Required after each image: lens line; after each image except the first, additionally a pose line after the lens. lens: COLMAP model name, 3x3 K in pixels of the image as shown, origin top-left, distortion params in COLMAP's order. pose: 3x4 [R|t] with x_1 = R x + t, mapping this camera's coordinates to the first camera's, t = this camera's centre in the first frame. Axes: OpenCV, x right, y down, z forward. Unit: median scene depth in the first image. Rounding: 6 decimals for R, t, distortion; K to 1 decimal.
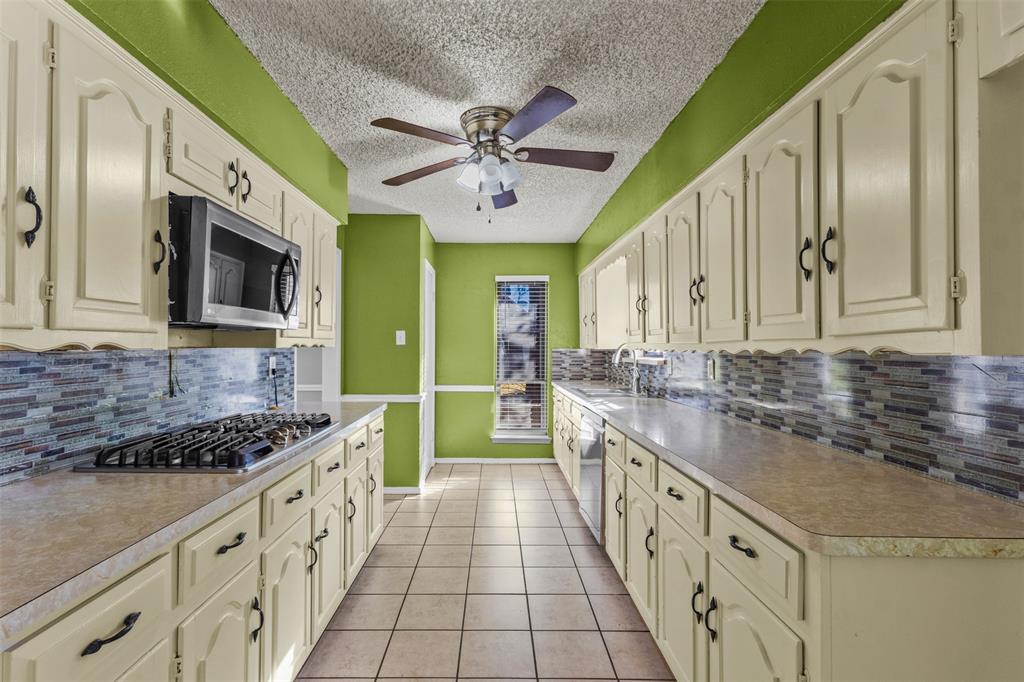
lens RADIAL K [[475.5, 0, 495.3], [0, 475.5, 342.1], [0, 0, 1]] dist [0.001018, 0.000171]
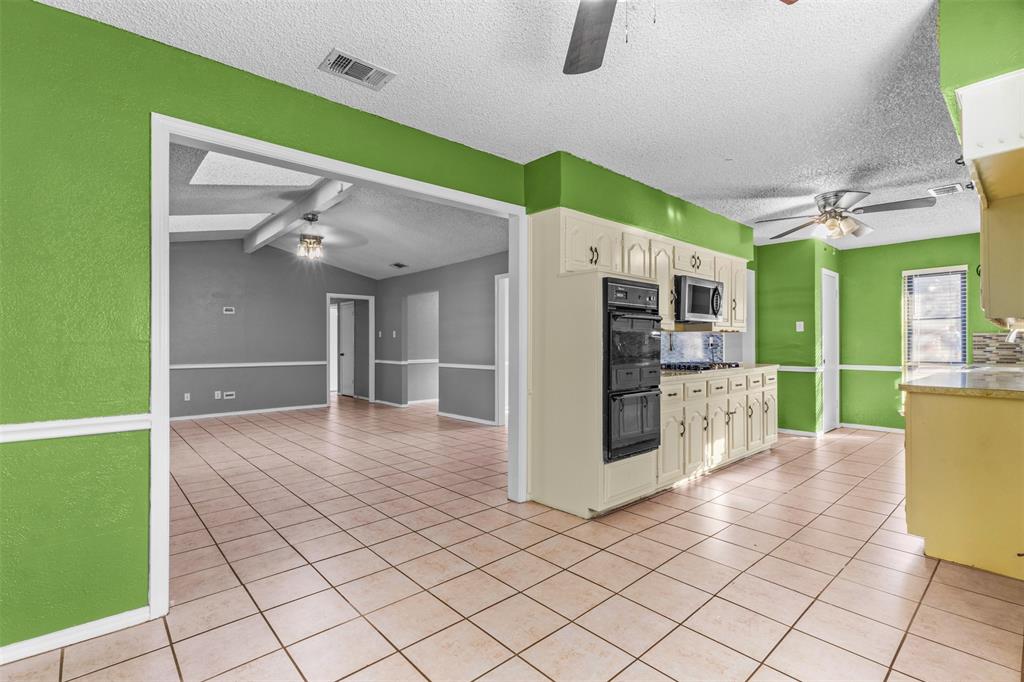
lens RADIAL K [[469.5, 0, 509.5], [0, 469.5, 343.7], [0, 0, 1]] dist [0.000697, -0.000019]
pose [[0.662995, -0.006115, -0.748599, 0.498297], [0.011920, 0.999926, 0.002389, 0.051167], [0.748529, -0.010508, 0.663019, -1.048438]]
